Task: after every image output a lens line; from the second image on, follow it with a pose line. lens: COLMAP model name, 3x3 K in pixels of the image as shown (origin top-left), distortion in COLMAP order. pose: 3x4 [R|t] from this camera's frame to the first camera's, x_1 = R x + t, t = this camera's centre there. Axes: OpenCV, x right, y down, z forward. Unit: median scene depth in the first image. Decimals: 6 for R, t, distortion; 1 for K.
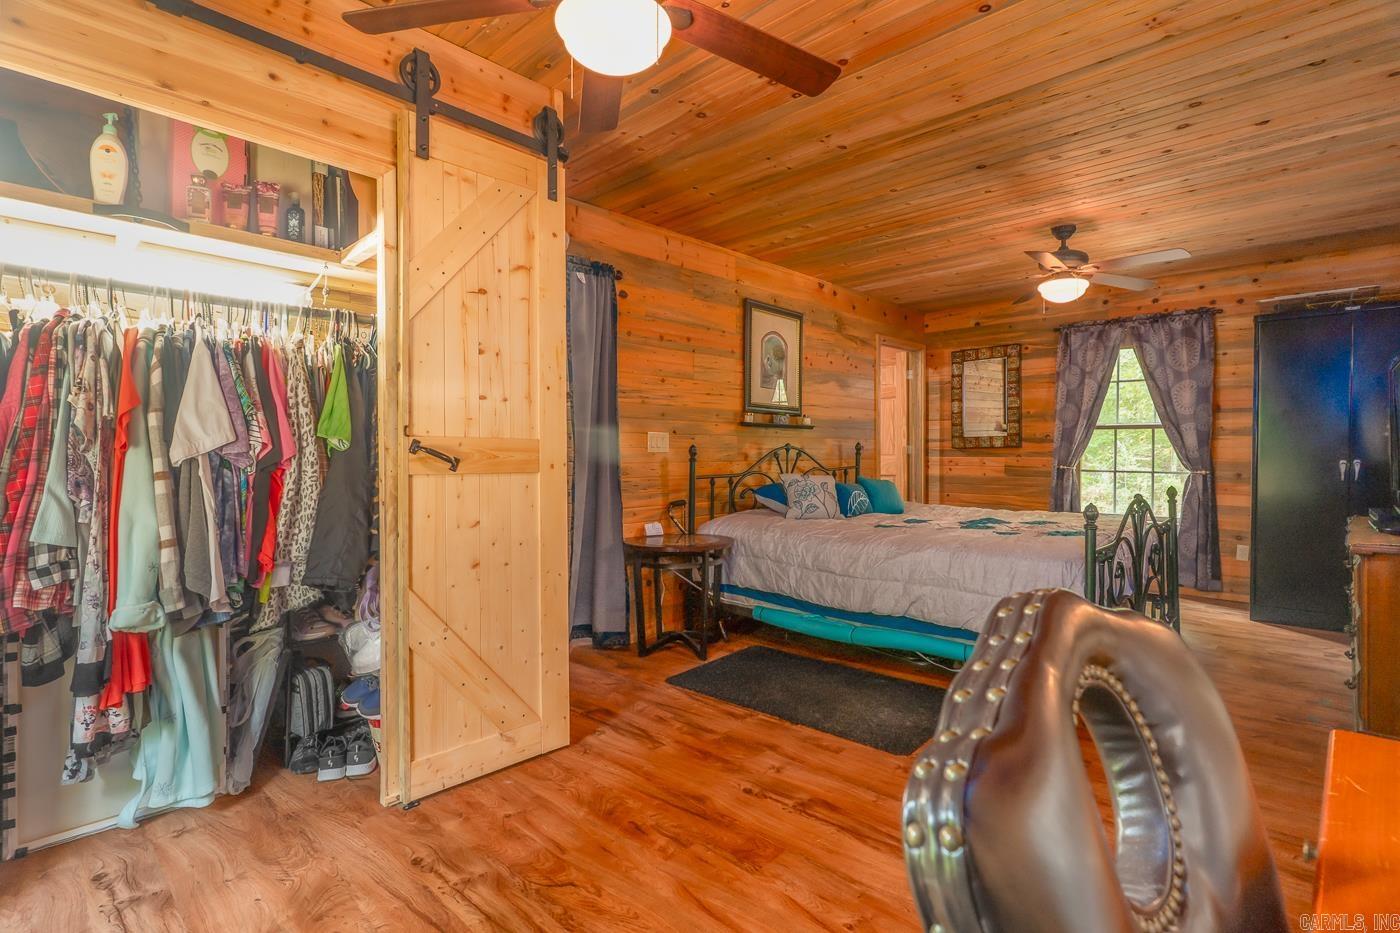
lens RADIAL K [[669.3, 0, 699.9], [0, 669.3, 455.7], [0, 0, 1]] dist [0.001365, 0.001030]
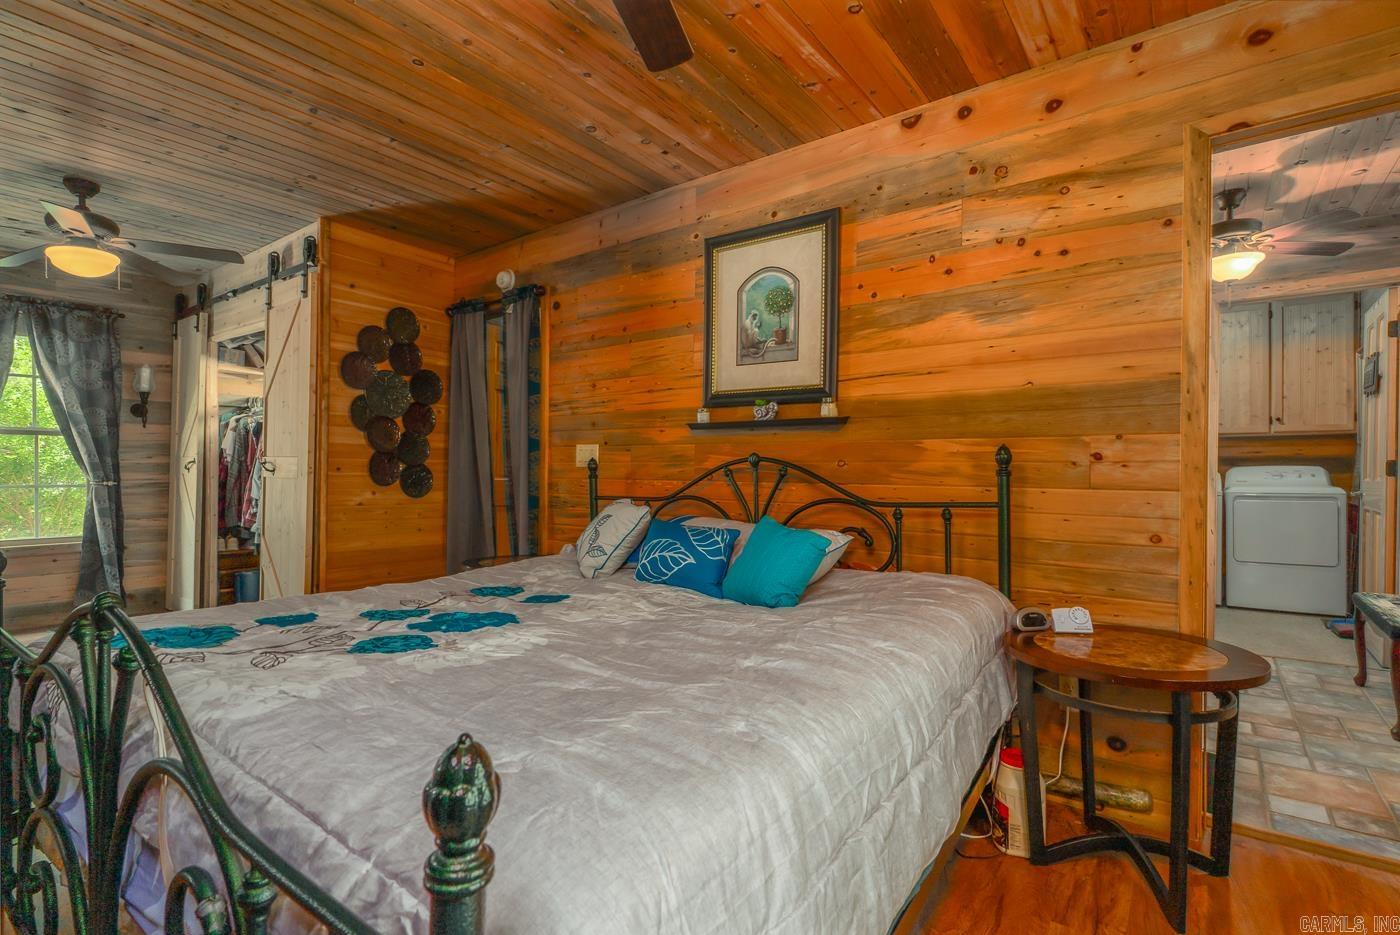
lens RADIAL K [[669.3, 0, 697.2], [0, 669.3, 466.6], [0, 0, 1]] dist [0.001365, 0.001030]
pose [[0.111818, 0.000123, -0.993729, 0.745228], [-0.008100, 0.999967, -0.000788, -0.005307], [0.993696, 0.008137, 0.111816, 0.923596]]
